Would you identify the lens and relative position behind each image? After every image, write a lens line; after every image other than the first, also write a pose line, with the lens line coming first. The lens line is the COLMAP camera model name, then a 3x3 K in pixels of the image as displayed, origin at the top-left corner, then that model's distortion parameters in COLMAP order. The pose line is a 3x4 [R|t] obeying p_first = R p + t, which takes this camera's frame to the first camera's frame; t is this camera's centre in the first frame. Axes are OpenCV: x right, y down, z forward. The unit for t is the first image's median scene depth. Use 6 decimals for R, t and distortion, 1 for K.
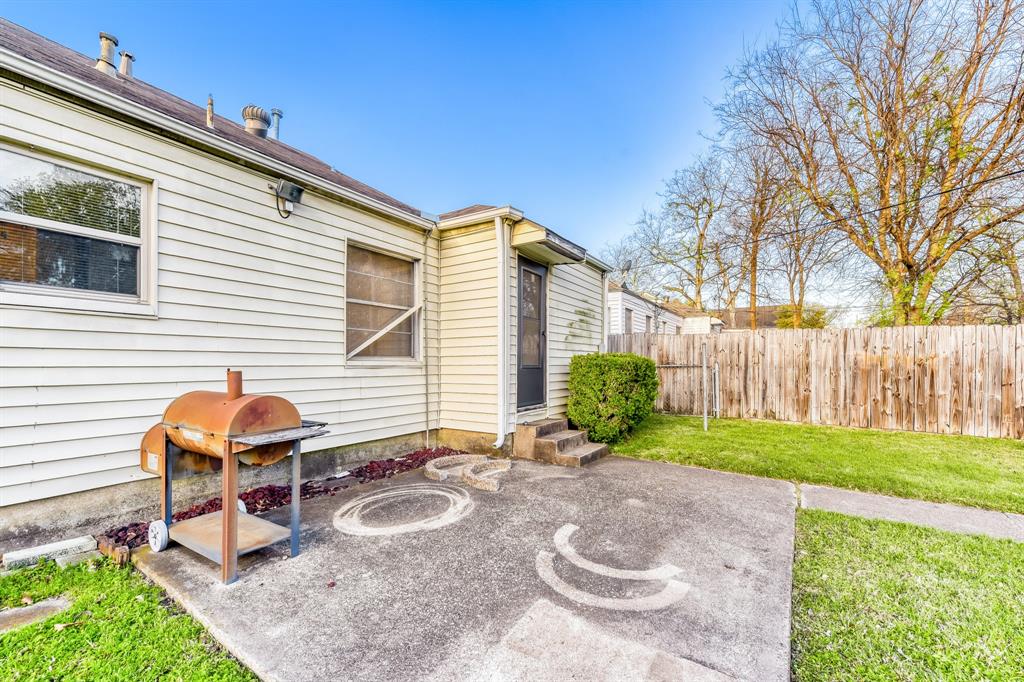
lens RADIAL K [[402.8, 0, 513.6], [0, 402.8, 364.2], [0, 0, 1]] dist [0.001668, -0.002245]
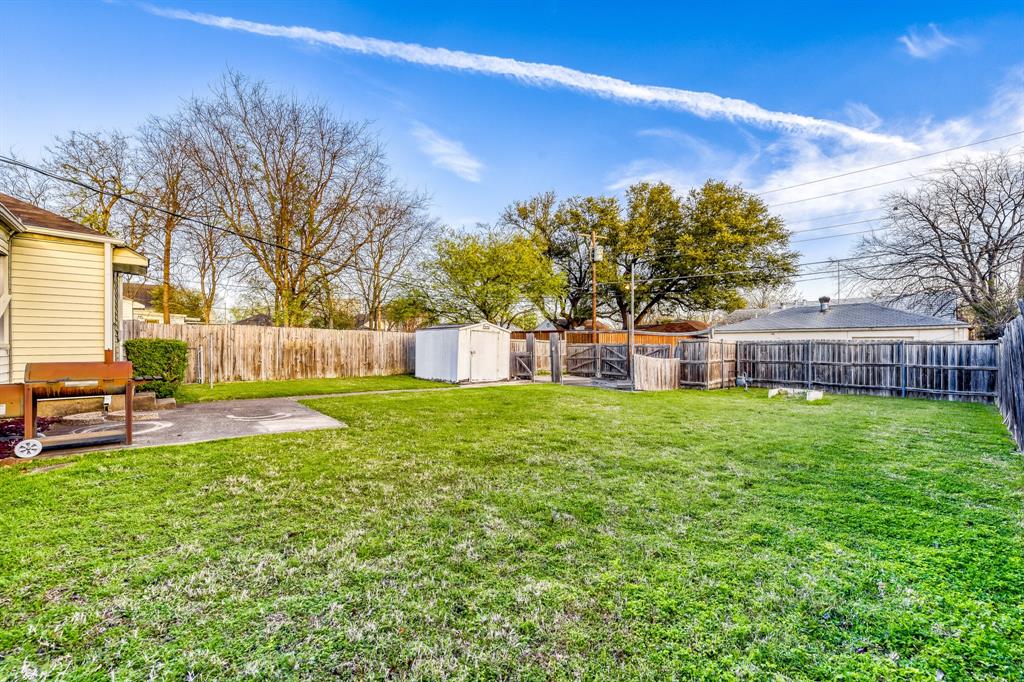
lens RADIAL K [[402.8, 0, 508.3], [0, 402.8, 345.7], [0, 0, 1]] dist [0.001668, -0.002245]
pose [[0.245487, 0.002326, 0.969397, -0.871974], [0.001116, 0.999996, -0.002682, 0.003279], [-0.969399, 0.001741, 0.245484, -0.581318]]
